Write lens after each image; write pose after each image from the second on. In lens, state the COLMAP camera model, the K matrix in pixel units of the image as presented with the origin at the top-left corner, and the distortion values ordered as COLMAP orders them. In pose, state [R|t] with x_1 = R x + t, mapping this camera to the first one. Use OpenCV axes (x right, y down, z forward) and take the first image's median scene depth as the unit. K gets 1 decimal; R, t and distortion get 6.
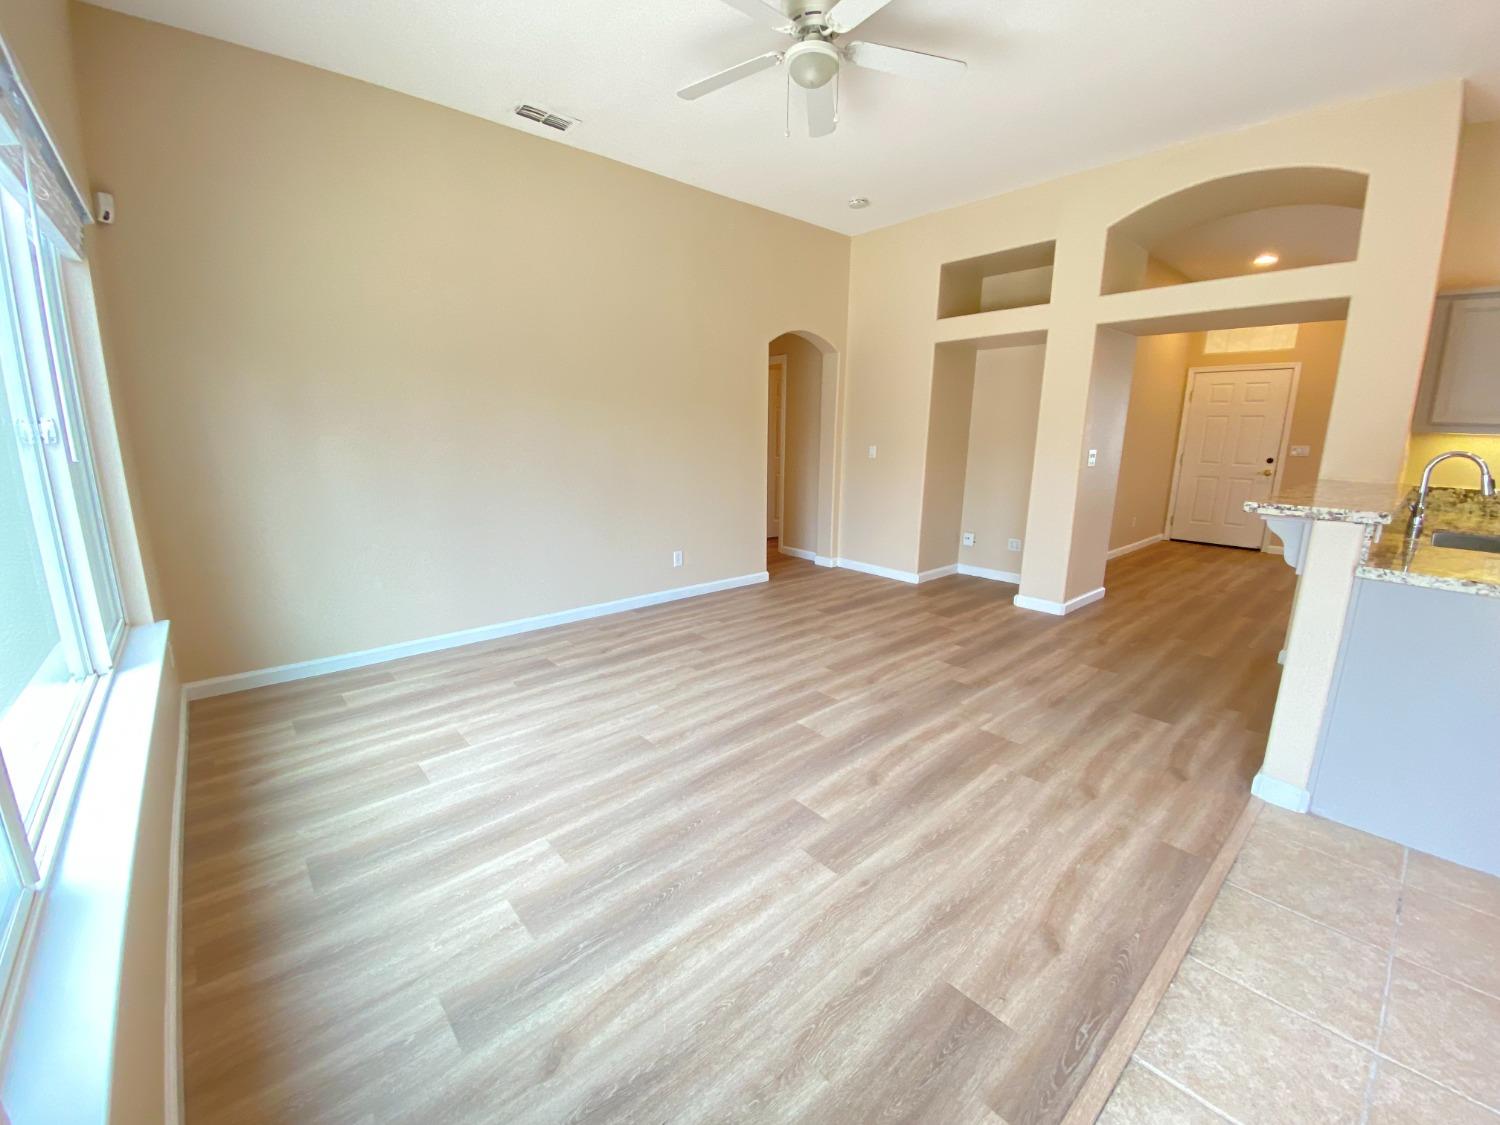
lens RADIAL K [[604.8, 0, 750.0], [0, 604.8, 562.5], [0, 0, 1]] dist [0.008894, -0.015914]
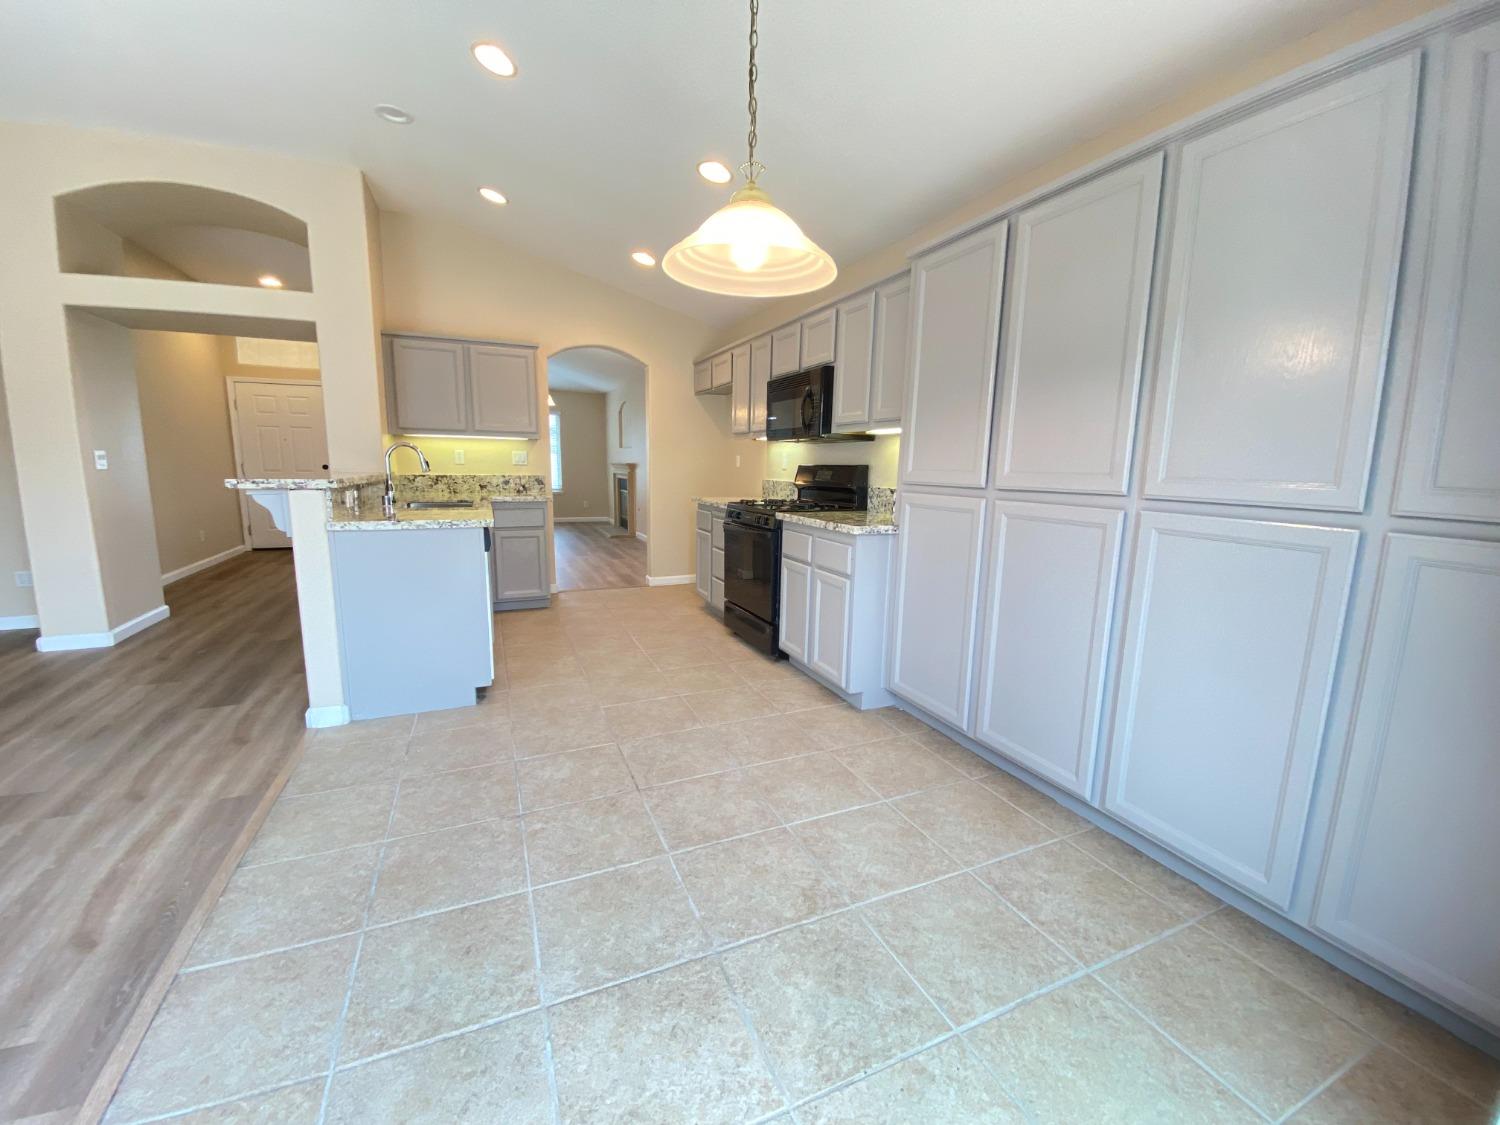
lens RADIAL K [[604.8, 0, 750.0], [0, 604.8, 562.5], [0, 0, 1]] dist [0.008894, -0.015914]
pose [[0.300146, -0.158481, 0.940636, 0.030767], [0.189064, 0.976423, 0.104182, 0.091530], [-0.934969, 0.146571, 0.323032, -0.191254]]
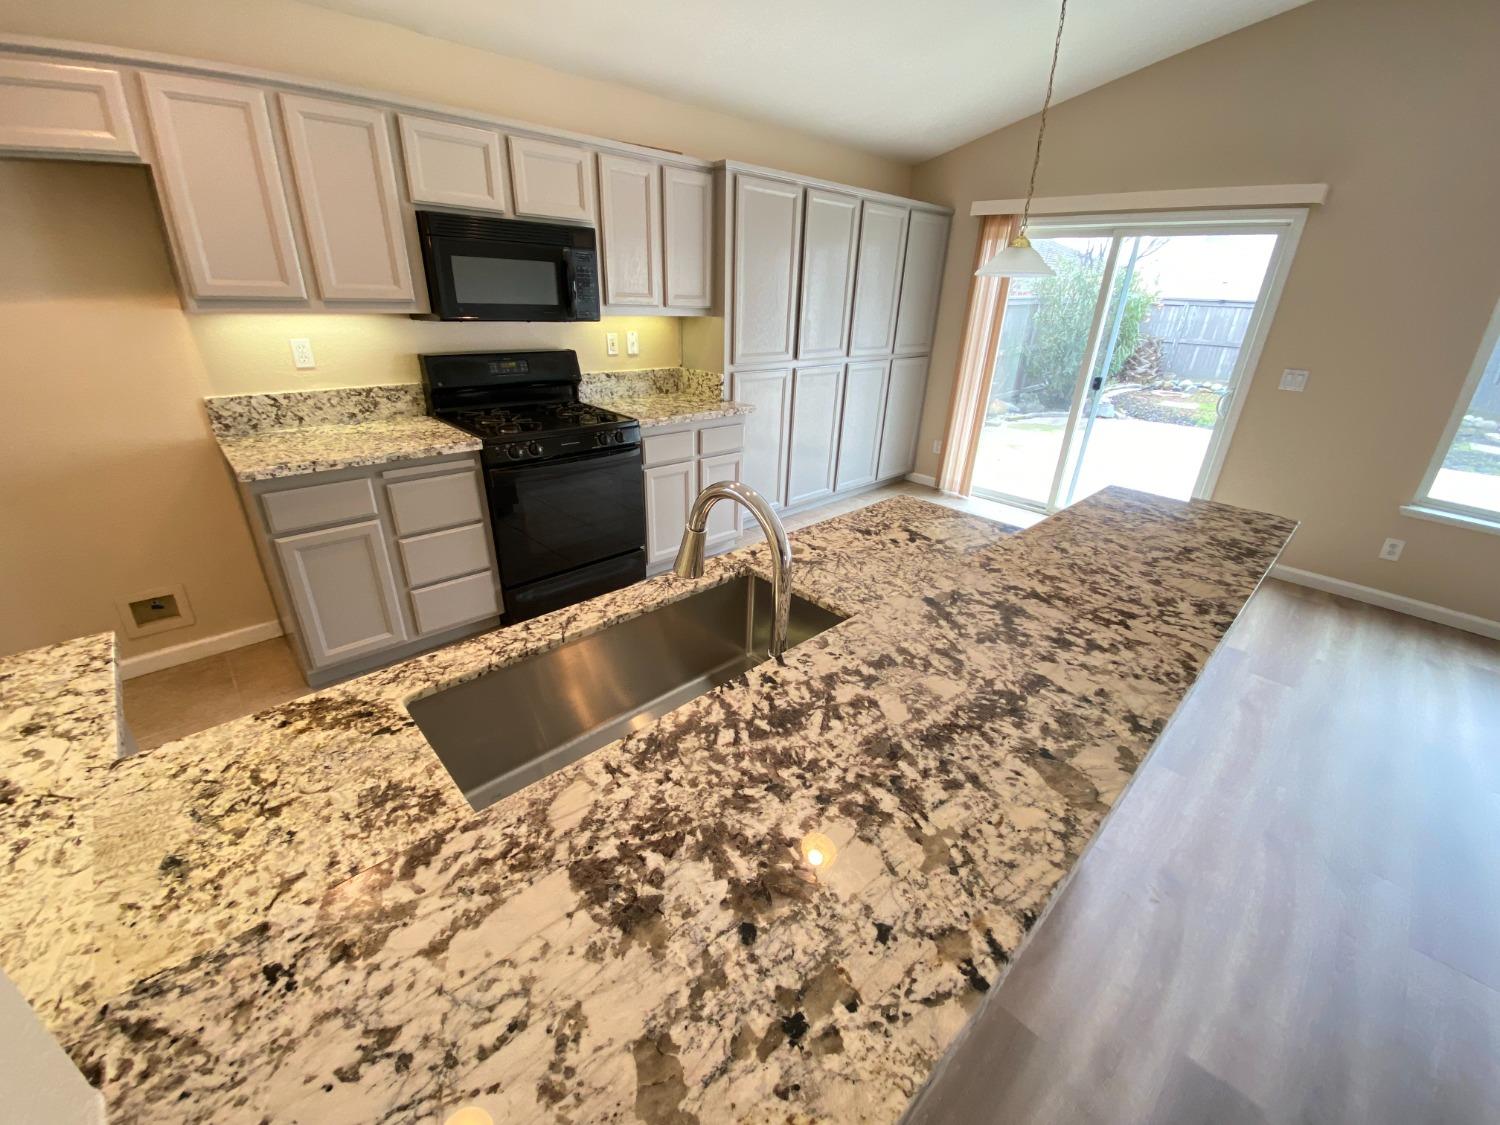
lens RADIAL K [[606.7, 0, 737.9], [0, 606.7, 567.7], [0, 0, 1]] dist [0.002140, -0.010888]
pose [[-0.999021, -0.025865, -0.035903, 1.106233], [-0.042255, 0.798477, 0.600541, -0.316479], [0.013135, 0.601470, -0.798788, 1.179369]]
